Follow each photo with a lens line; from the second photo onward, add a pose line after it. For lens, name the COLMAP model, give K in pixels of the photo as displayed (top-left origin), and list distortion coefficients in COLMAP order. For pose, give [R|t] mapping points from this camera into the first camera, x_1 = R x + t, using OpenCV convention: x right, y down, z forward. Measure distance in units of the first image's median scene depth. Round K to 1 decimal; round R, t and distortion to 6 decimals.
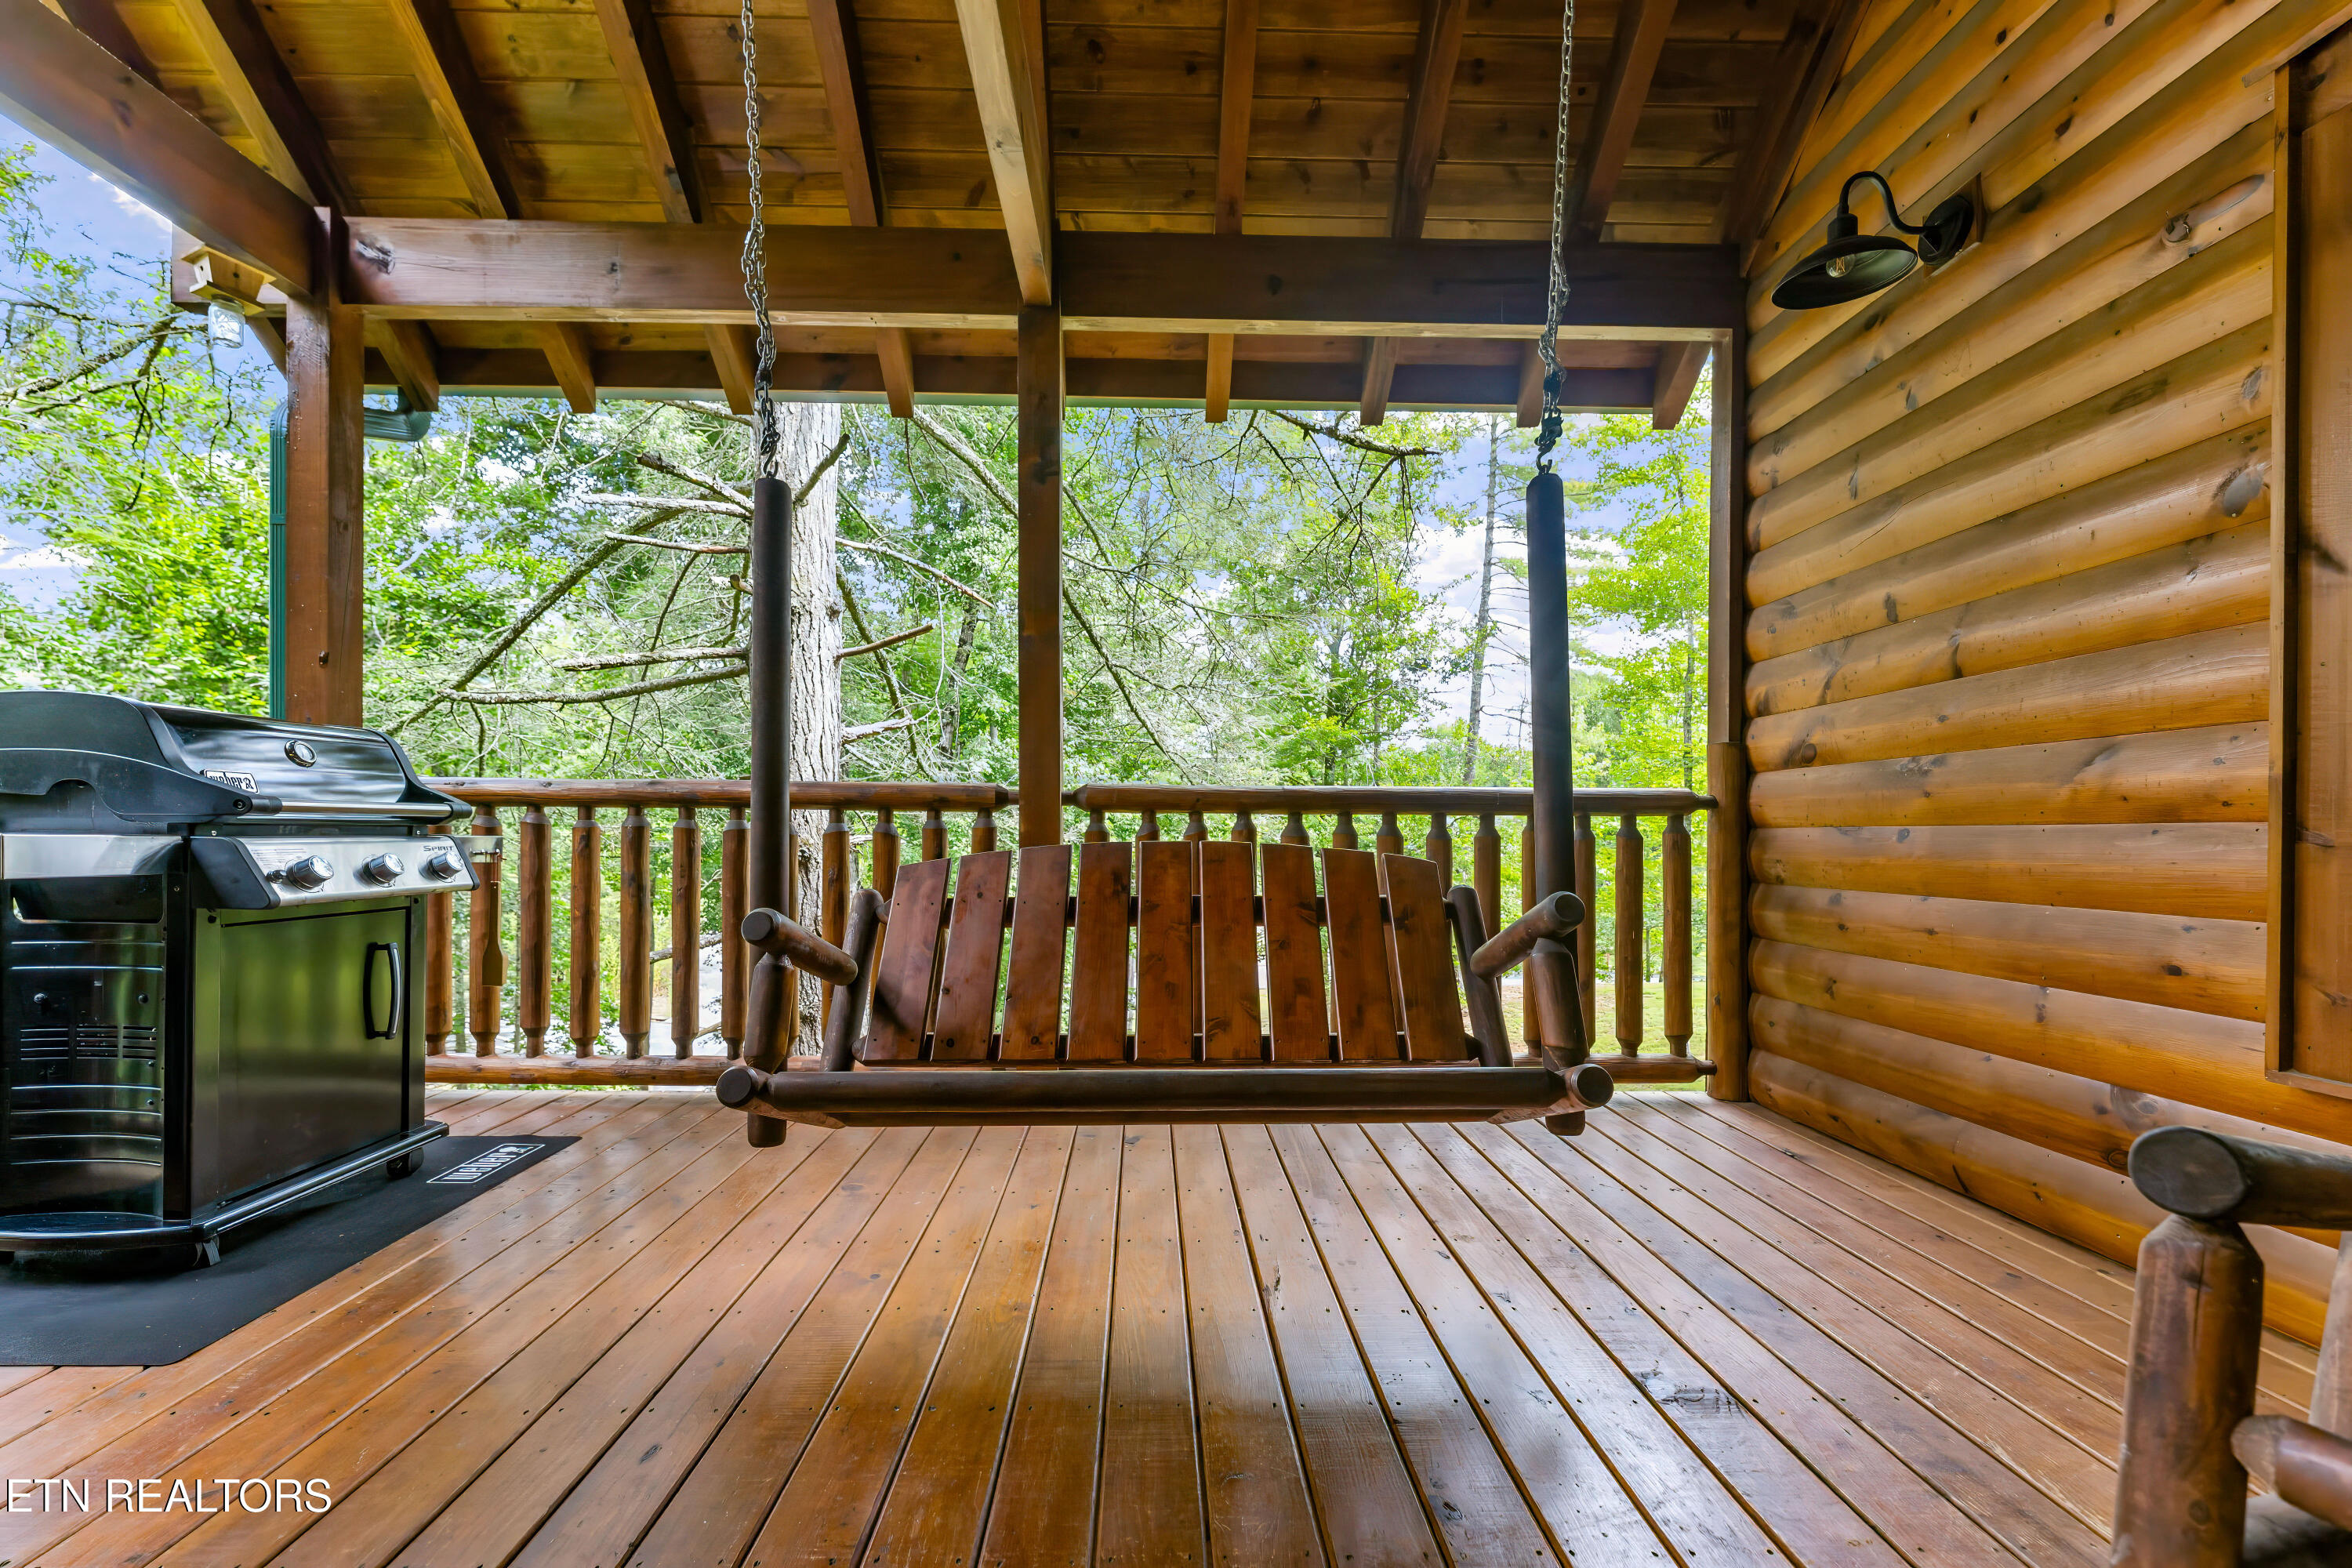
lens RADIAL K [[954.3, 0, 1158.4], [0, 954.3, 838.8], [0, 0, 1]] dist [0.001487, -0.001310]
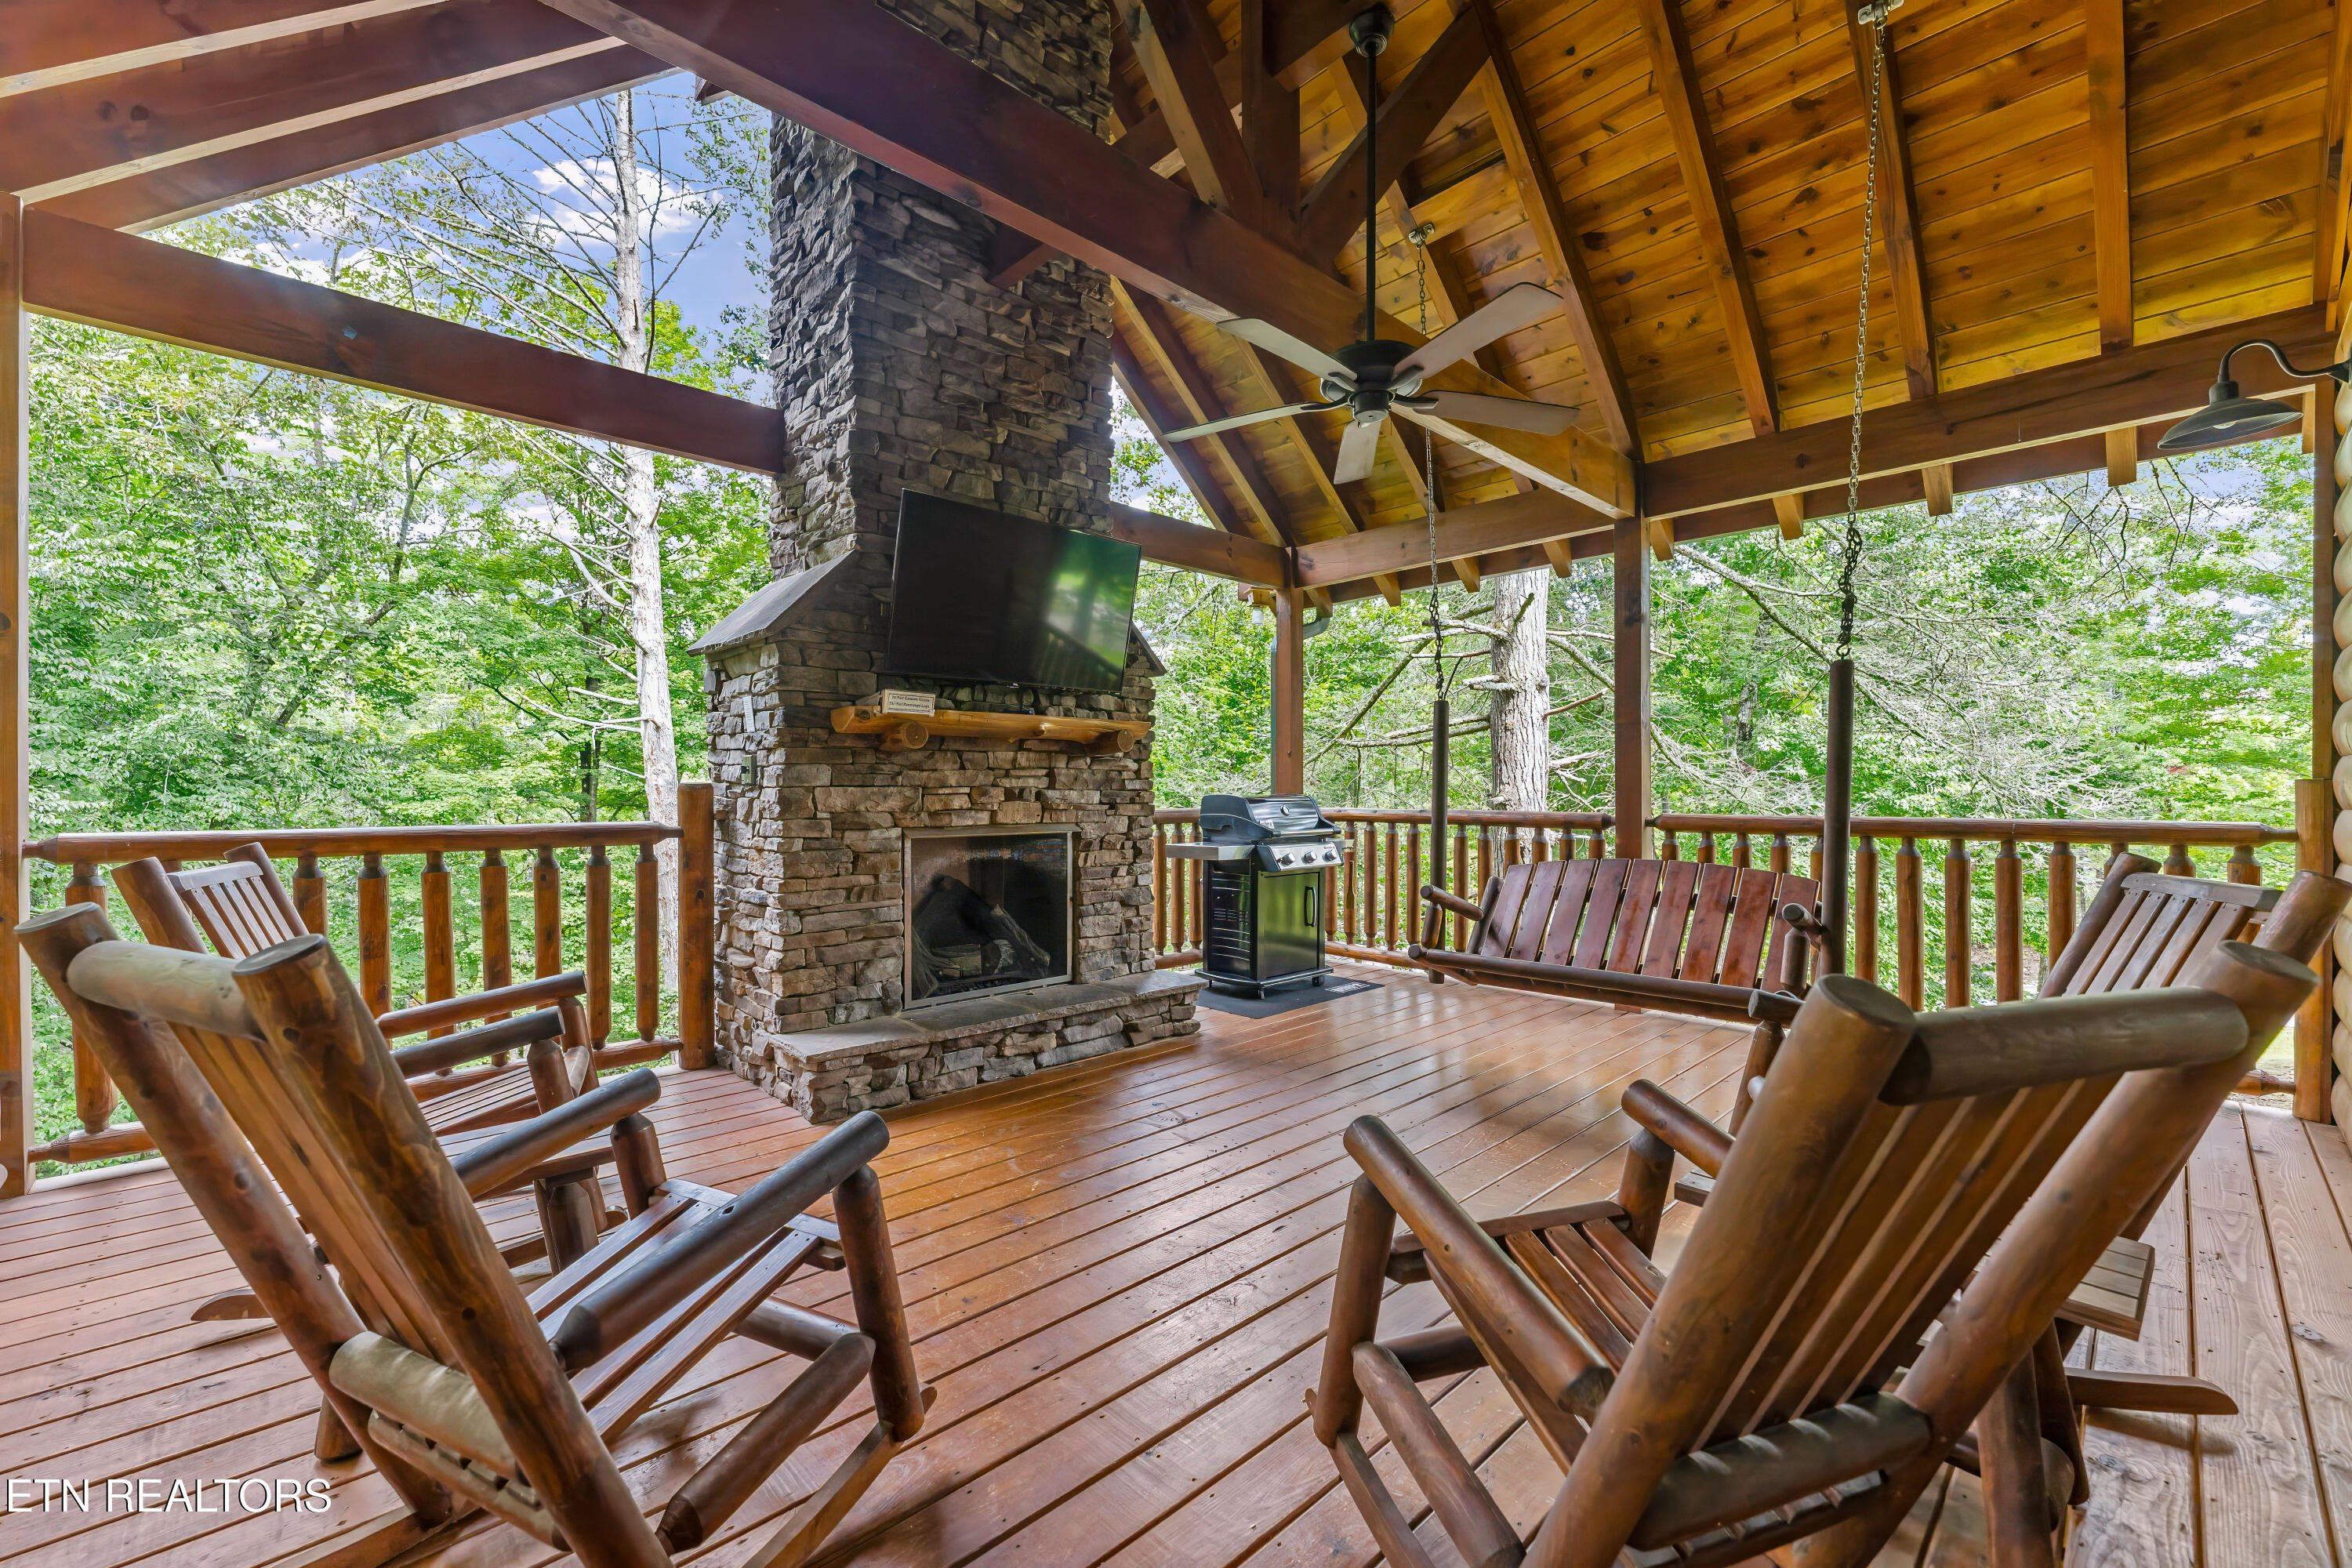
lens RADIAL K [[954.3, 0, 1175.2], [0, 954.3, 797.8], [0, 0, 1]] dist [0.001487, -0.001310]
pose [[0.679565, 0.000366, -0.733615, 0.557056], [0.001462, 0.999997, 0.001853, -0.093092], [0.733614, -0.002332, 0.679562, -0.683766]]
